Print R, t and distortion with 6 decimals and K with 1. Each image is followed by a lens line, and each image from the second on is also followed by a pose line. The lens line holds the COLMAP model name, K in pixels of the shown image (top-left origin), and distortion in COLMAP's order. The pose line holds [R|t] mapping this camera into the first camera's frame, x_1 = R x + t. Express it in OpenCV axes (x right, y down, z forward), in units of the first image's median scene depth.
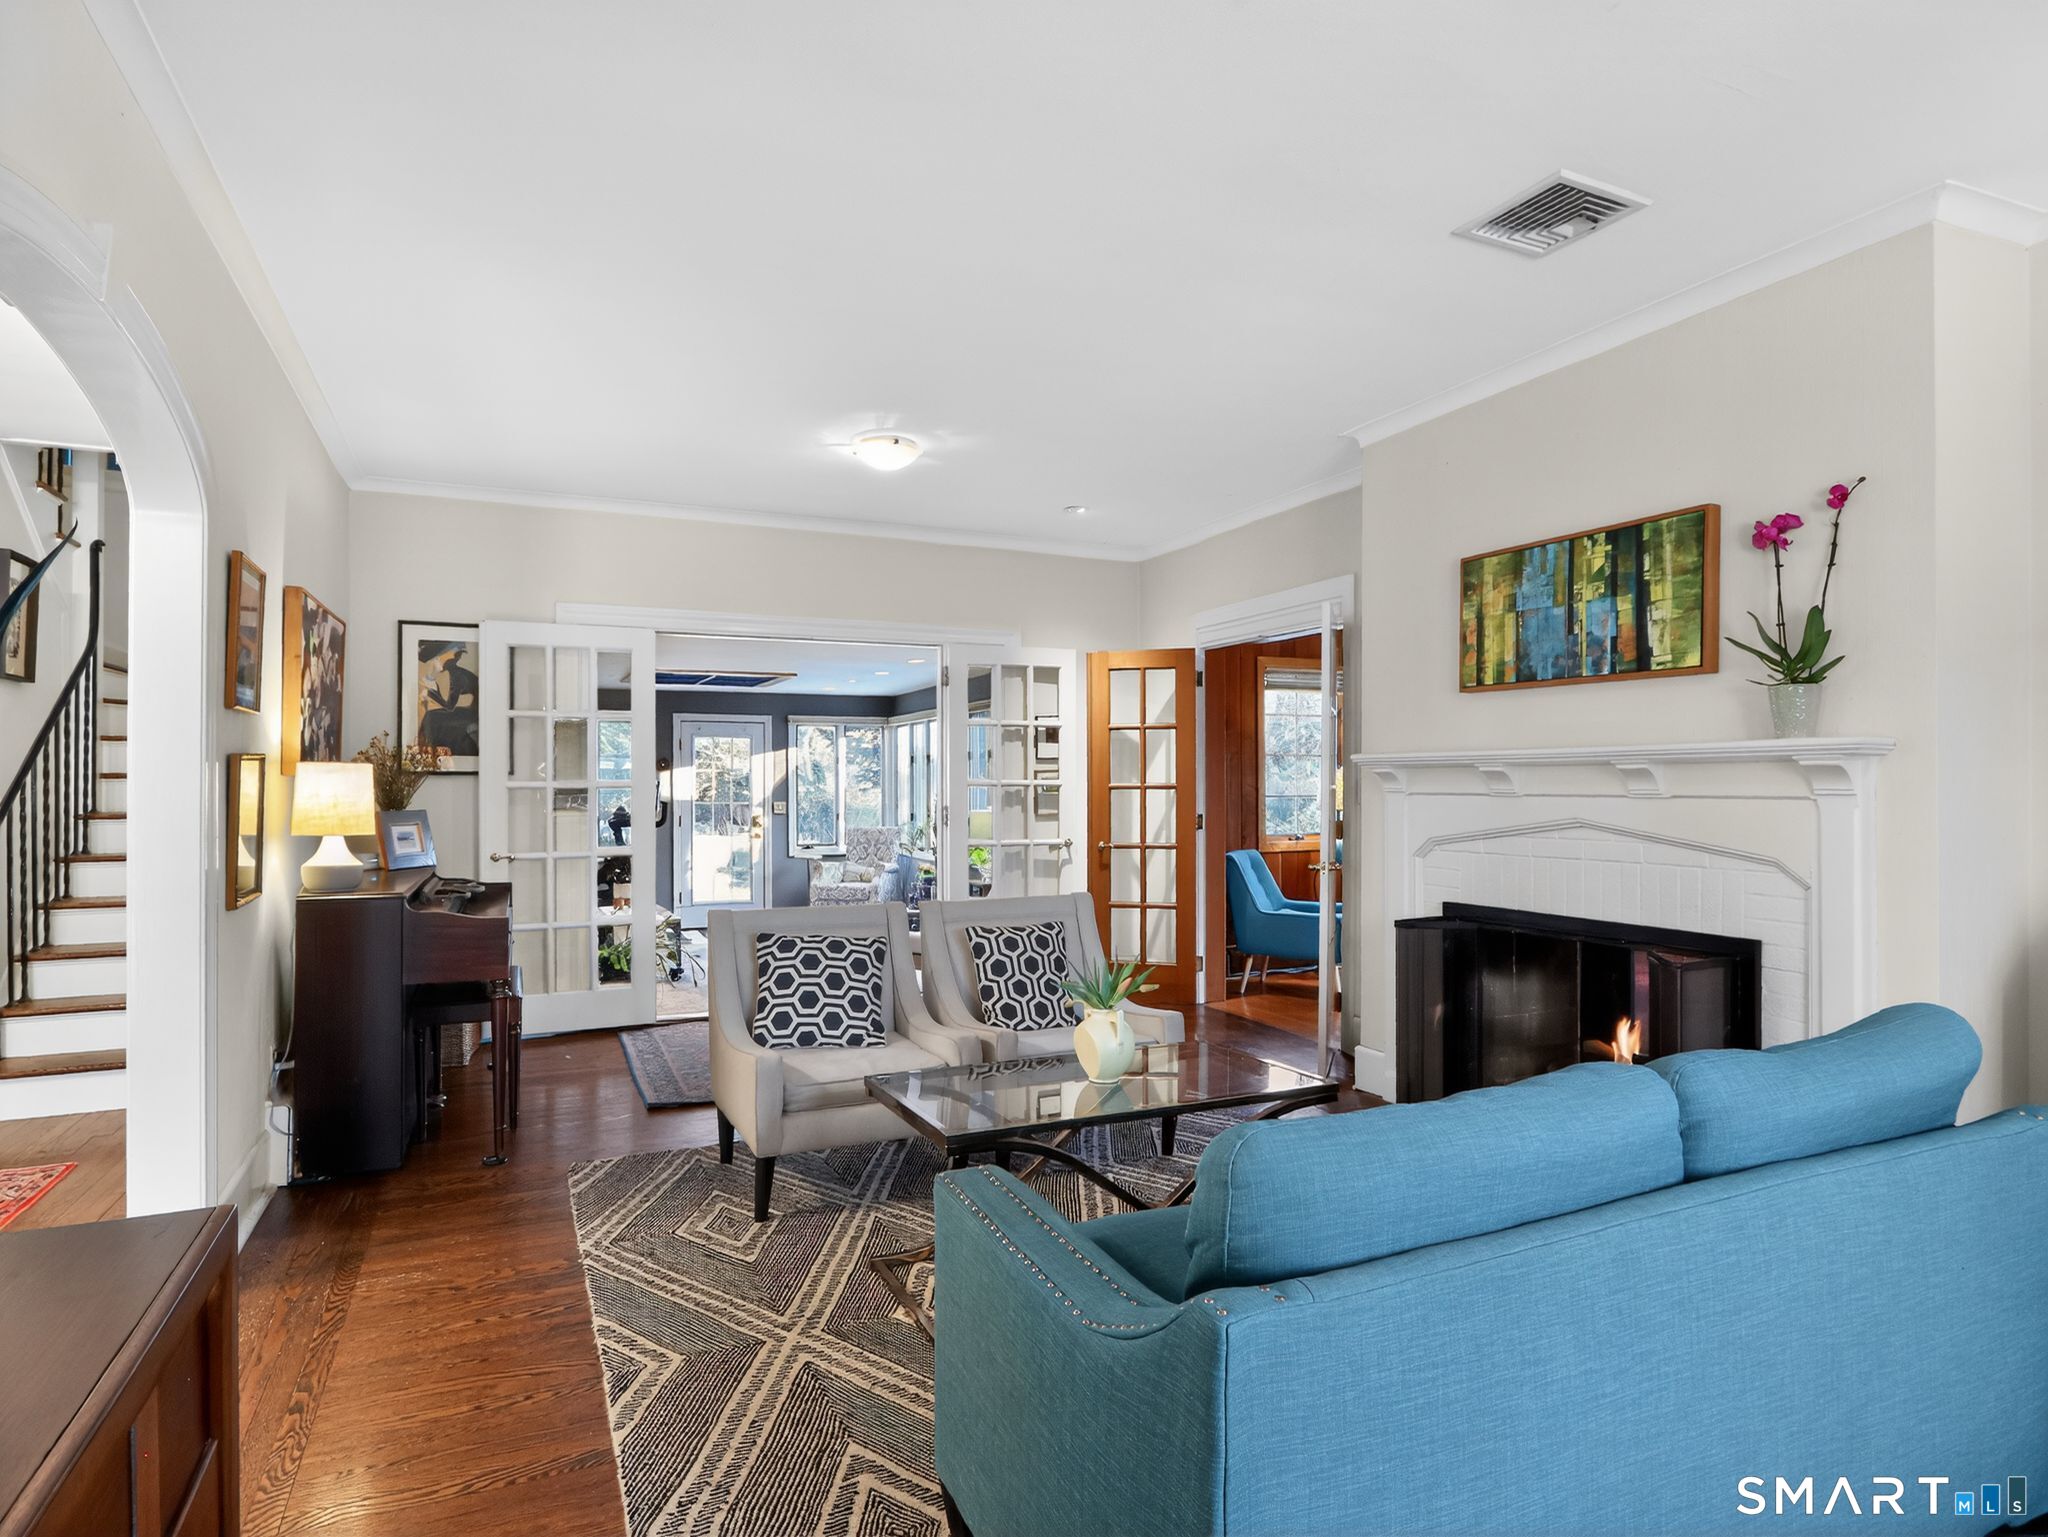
lens RADIAL K [[1199.3, 0, 1024.0], [0, 1199.3, 768.5], [0, 0, 1]] dist [-0.017971, 0.000468]
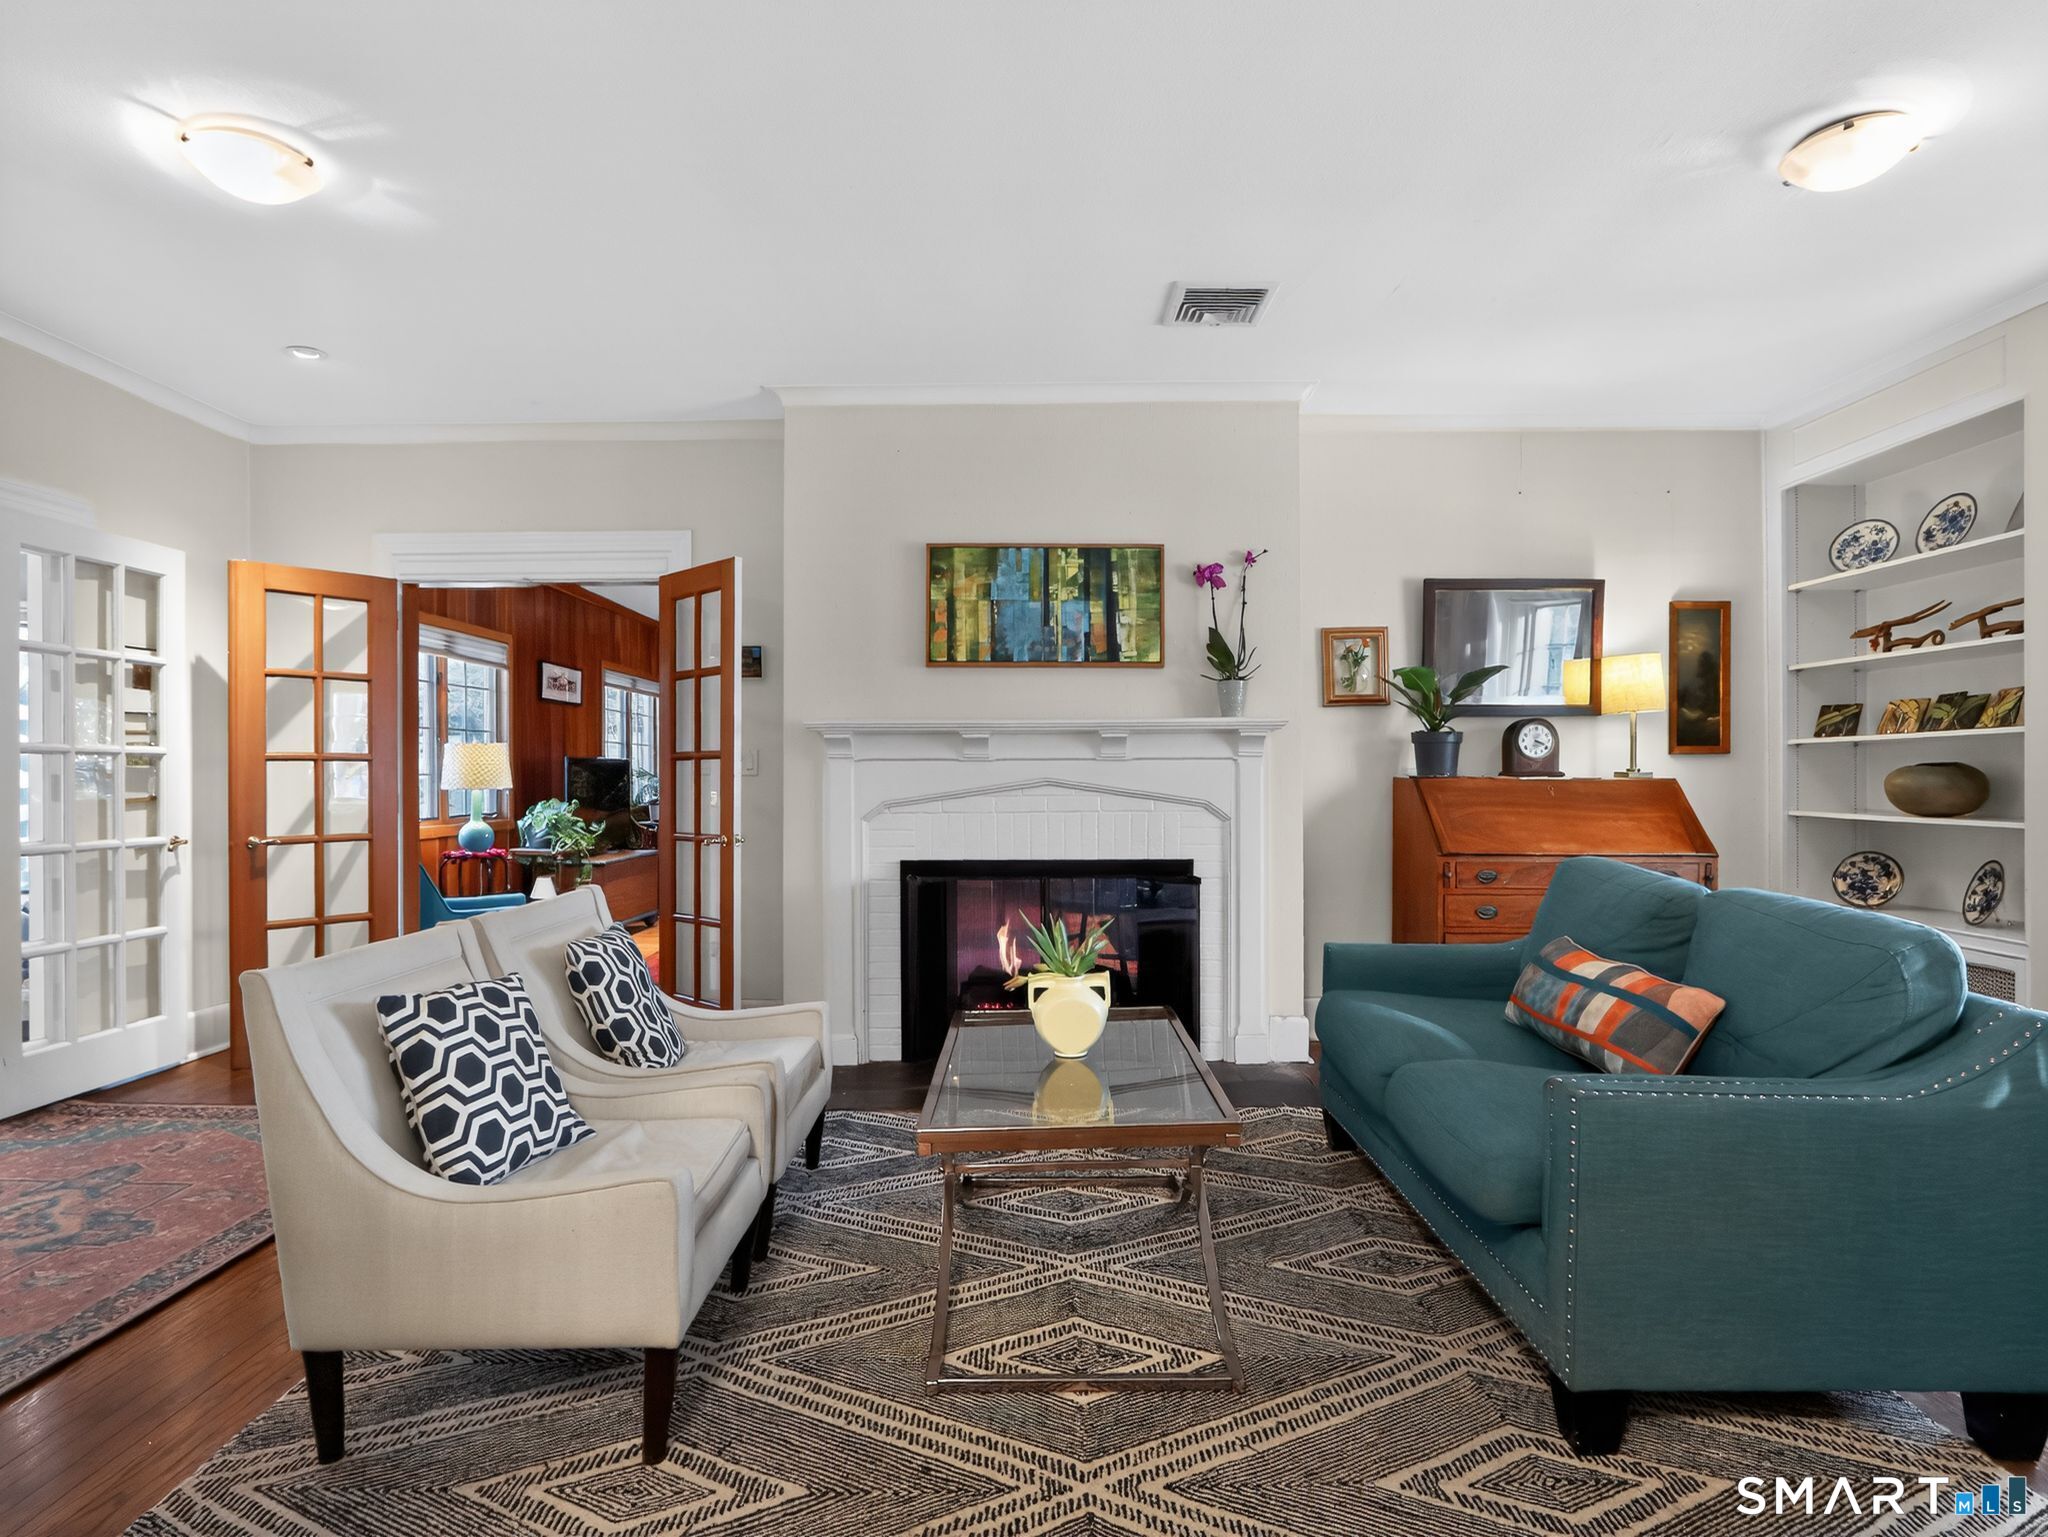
lens RADIAL K [[1136.7, 0, 1024.0], [0, 1136.7, 768.5], [0, 0, 1]] dist [-0.020642, 0.003016]
pose [[0.384406, 0.007430, 0.923134, -0.628908], [-0.004965, 0.999970, -0.005981, 0.040175], [-0.923151, -0.002284, 0.384431, 0.590332]]
